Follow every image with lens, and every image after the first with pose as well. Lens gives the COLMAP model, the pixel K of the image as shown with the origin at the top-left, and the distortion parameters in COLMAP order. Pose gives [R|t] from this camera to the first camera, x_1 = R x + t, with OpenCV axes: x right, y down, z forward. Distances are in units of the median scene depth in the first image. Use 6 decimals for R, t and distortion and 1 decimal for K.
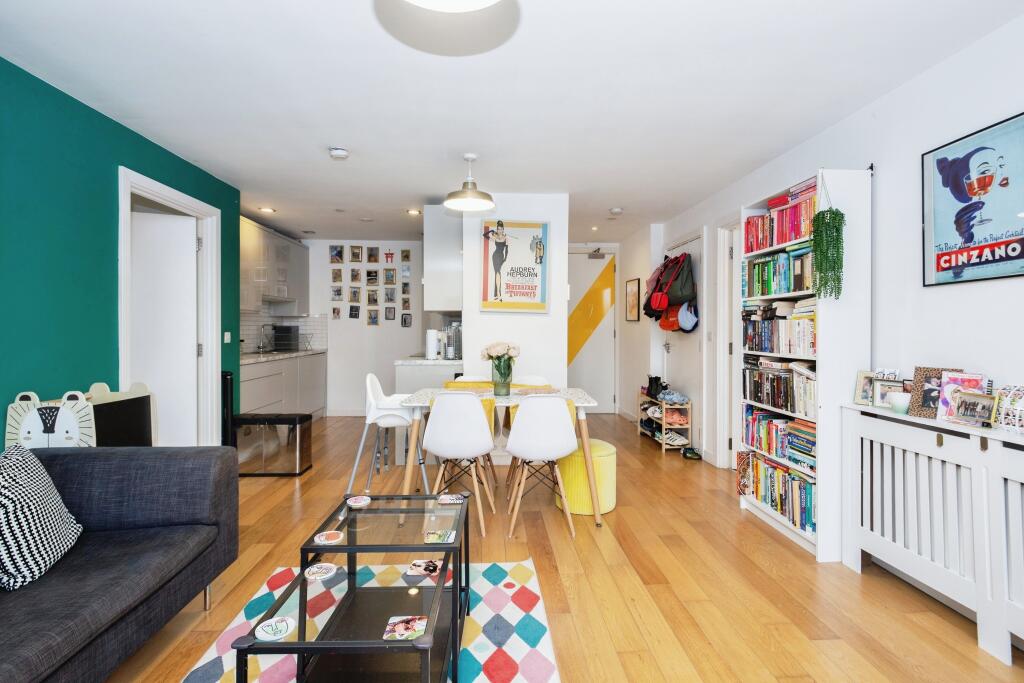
lens RADIAL K [[508.3, 0, 513.3], [0, 508.3, 328.9], [0, 0, 1]] dist [0.004369, -0.005640]
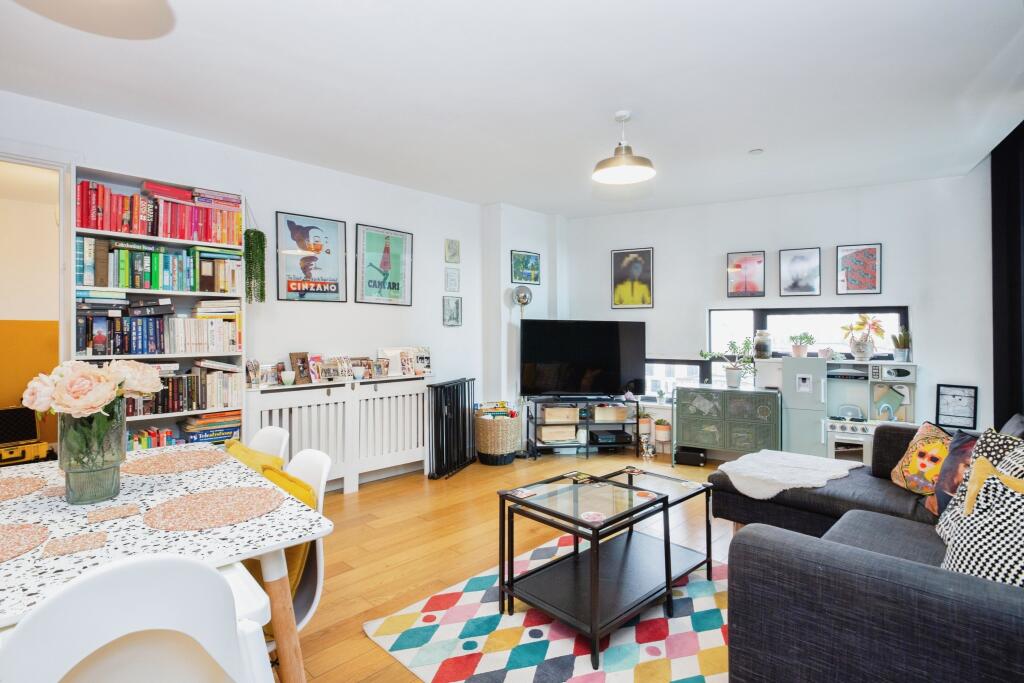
lens RADIAL K [[508.3, 0, 514.5], [0, 508.3, 324.8], [0, 0, 1]] dist [0.004369, -0.005640]
pose [[-0.681944, 0.004754, 0.731389, -0.581521], [-0.003781, 0.999943, -0.010024, 0.001719], [-0.731394, -0.009601, -0.681887, 1.151304]]
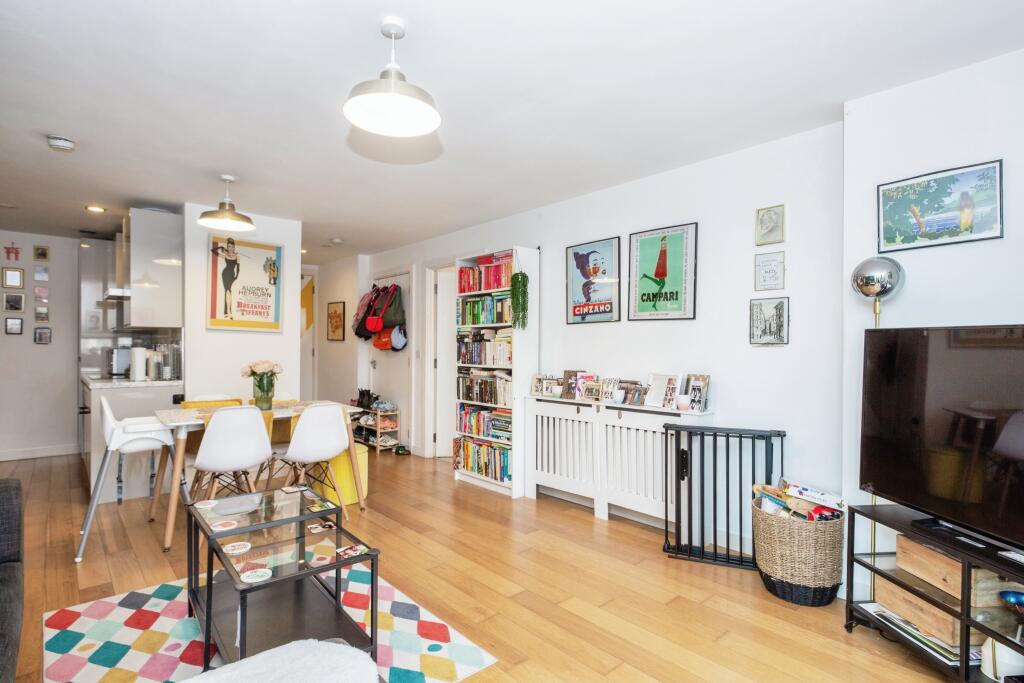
lens RADIAL K [[508.3, 0, 518.0], [0, 508.3, 349.1], [0, 0, 1]] dist [0.004369, -0.005640]
pose [[0.774970, 0.002272, 0.631994, -0.316856], [-0.003800, 0.999992, 0.001064, 0.000498], [-0.631987, -0.003226, 0.774973, -0.180086]]
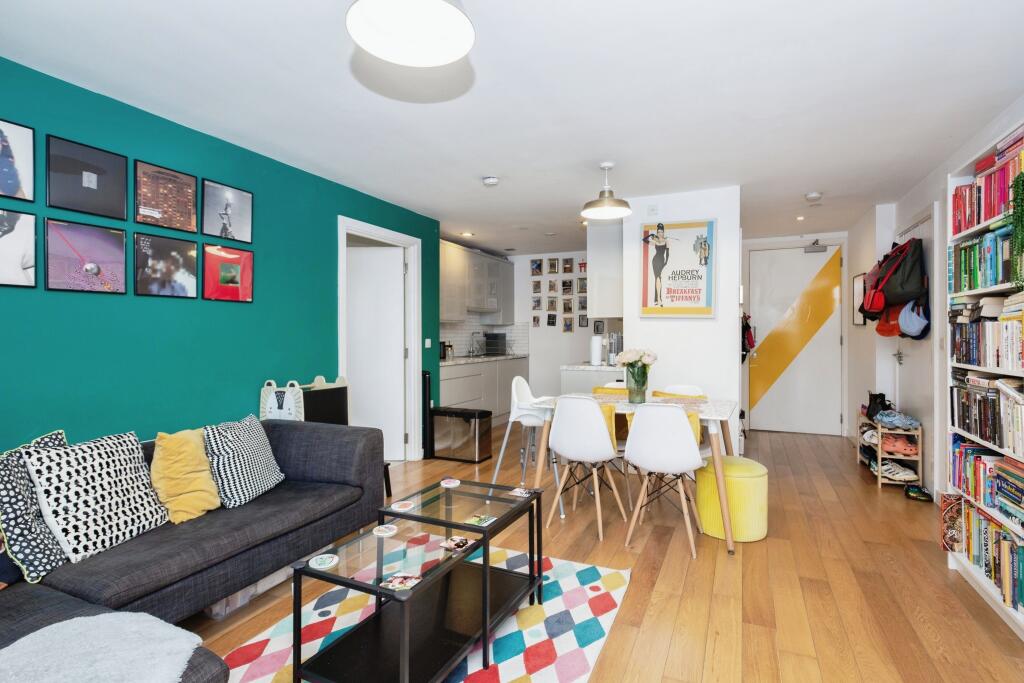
lens RADIAL K [[508.3, 0, 510.3], [0, 508.3, 334.0], [0, 0, 1]] dist [0.004369, -0.005640]
pose [[0.887466, -0.005046, -0.460845, 0.239854], [0.003671, 0.999986, -0.003879, 0.000066], [0.460858, 0.001750, 0.887472, 0.016382]]
